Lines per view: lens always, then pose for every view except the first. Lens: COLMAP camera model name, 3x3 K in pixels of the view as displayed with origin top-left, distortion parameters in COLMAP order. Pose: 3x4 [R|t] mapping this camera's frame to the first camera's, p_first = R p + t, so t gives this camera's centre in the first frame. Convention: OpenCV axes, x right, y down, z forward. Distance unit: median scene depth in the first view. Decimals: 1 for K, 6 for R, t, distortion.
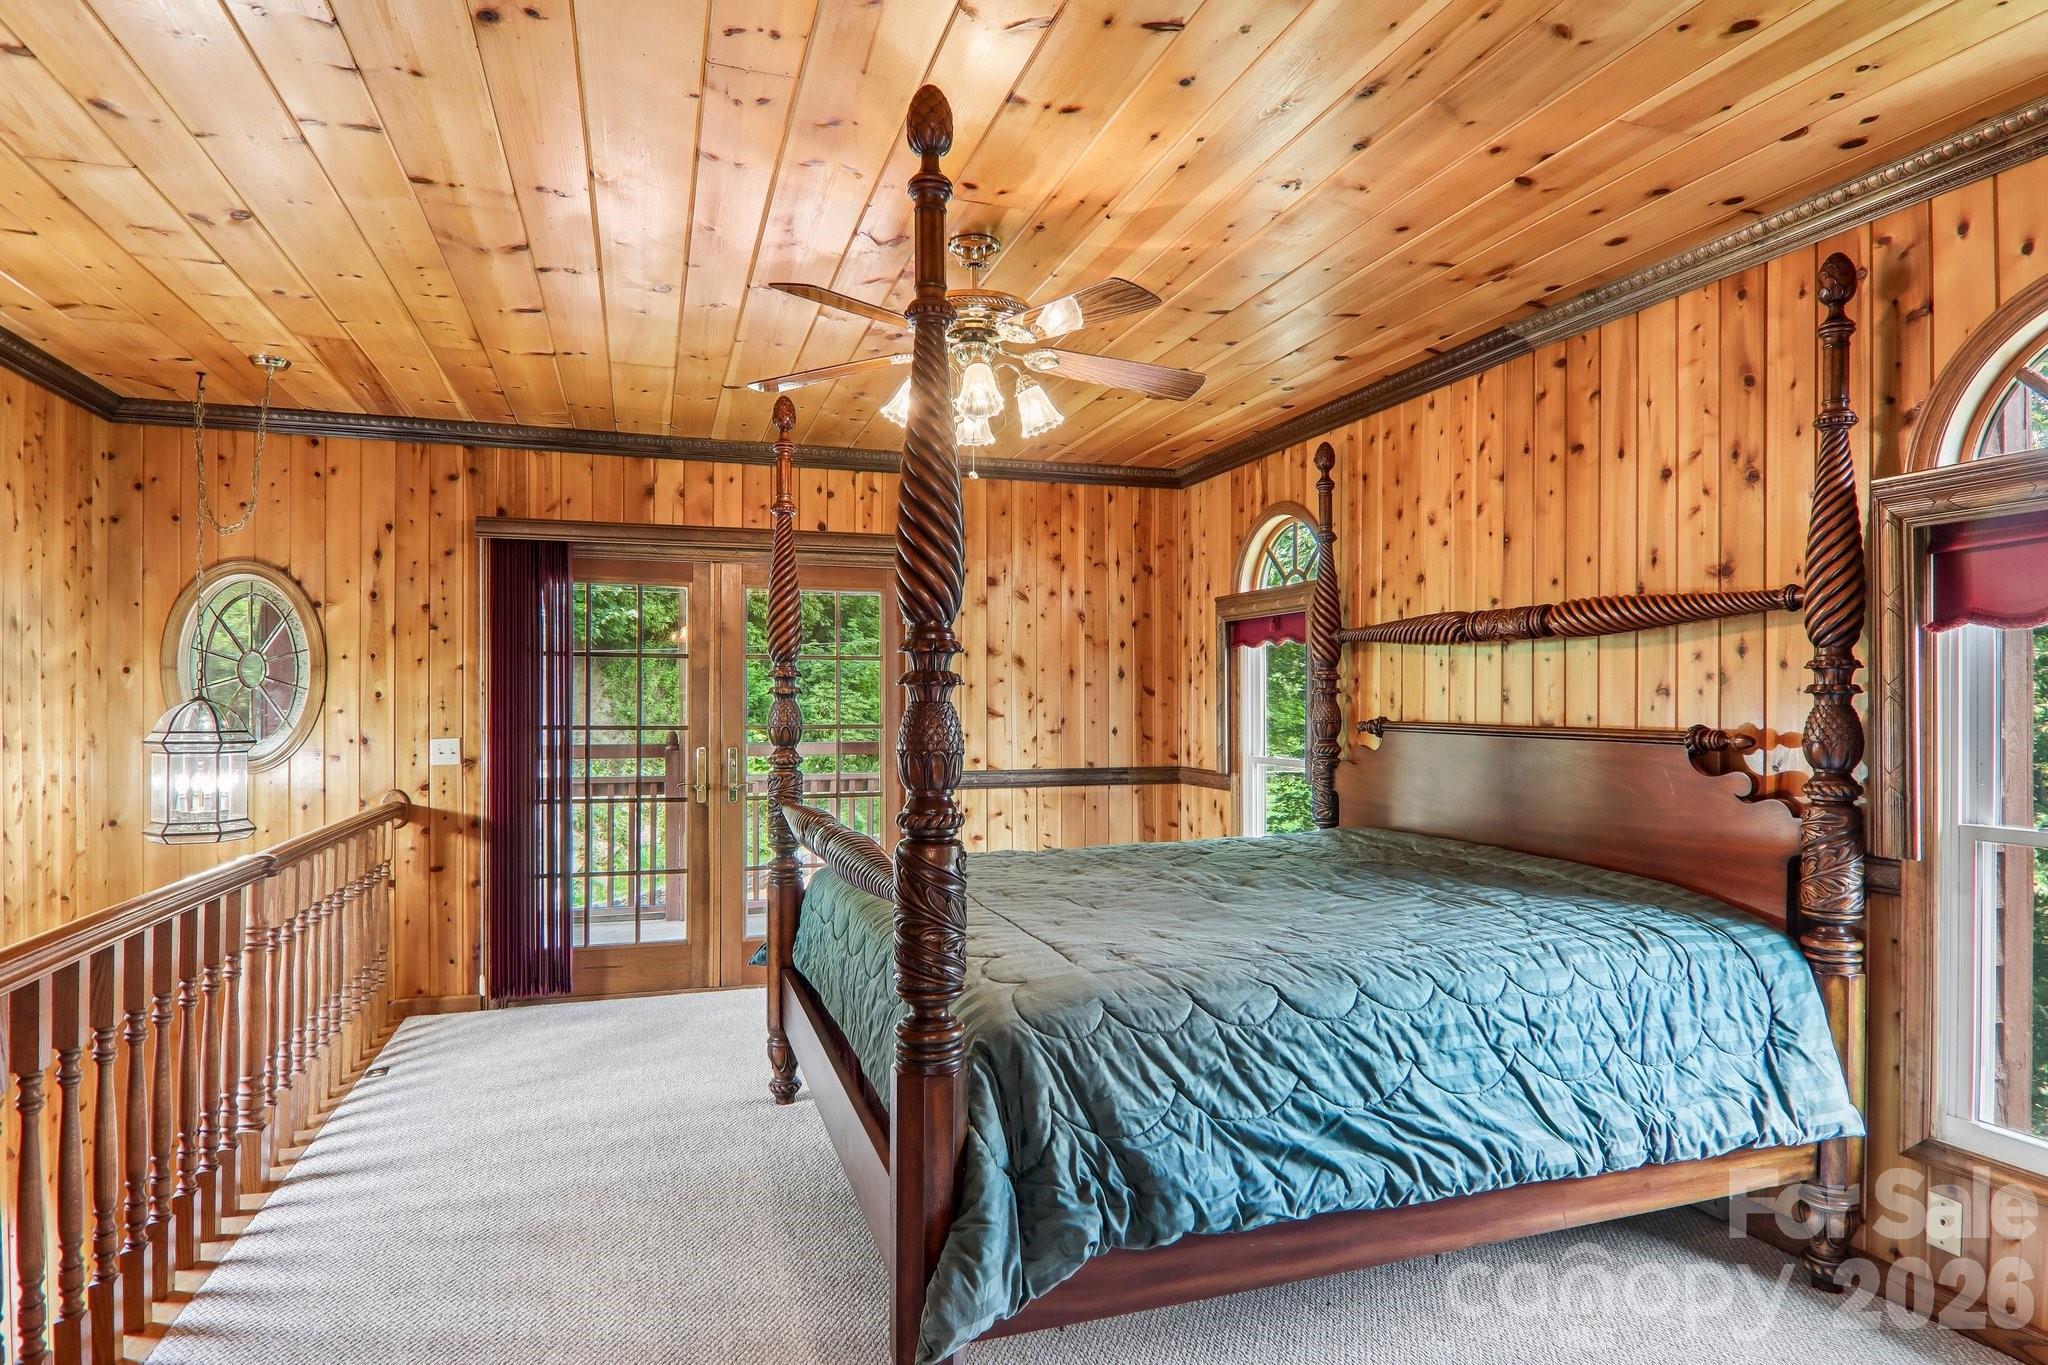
lens RADIAL K [[1110.1, 0, 1020.2], [0, 1110.1, 665.9], [0, 0, 1]] dist [0.017909, -0.002519]
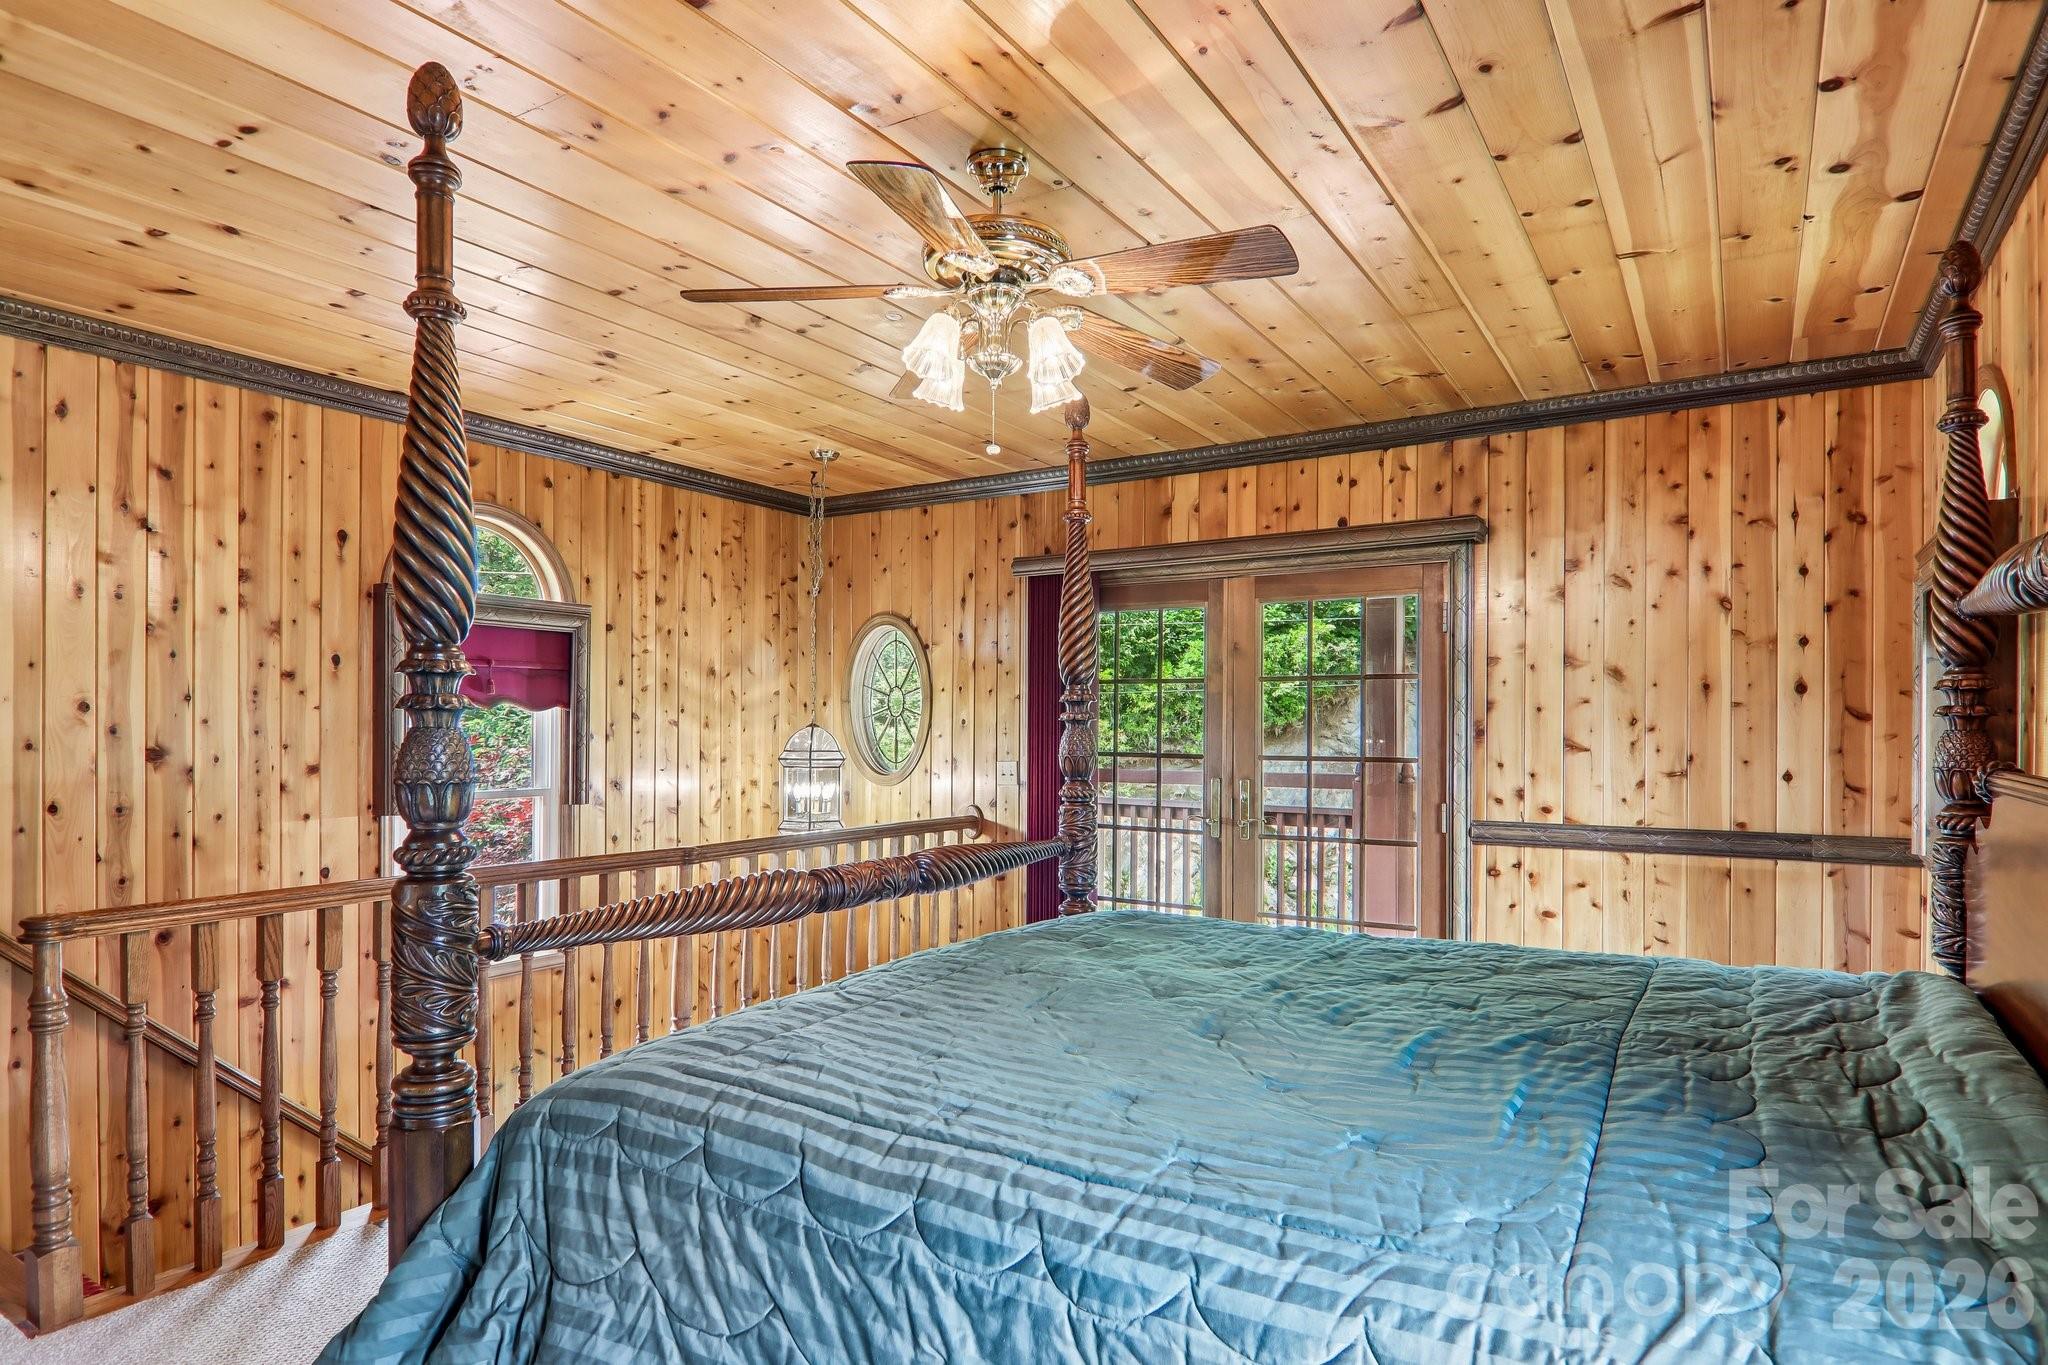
lens RADIAL K [[1136.5, 0, 1025.2], [0, 1136.5, 702.5], [0, 0, 1]] dist [0.029792, -0.022094]
pose [[0.659847, -0.015399, -0.751242, 0.307273], [0.020771, 0.999782, -0.002250, 0.008372], [0.751113, -0.014119, 0.660023, 0.239489]]
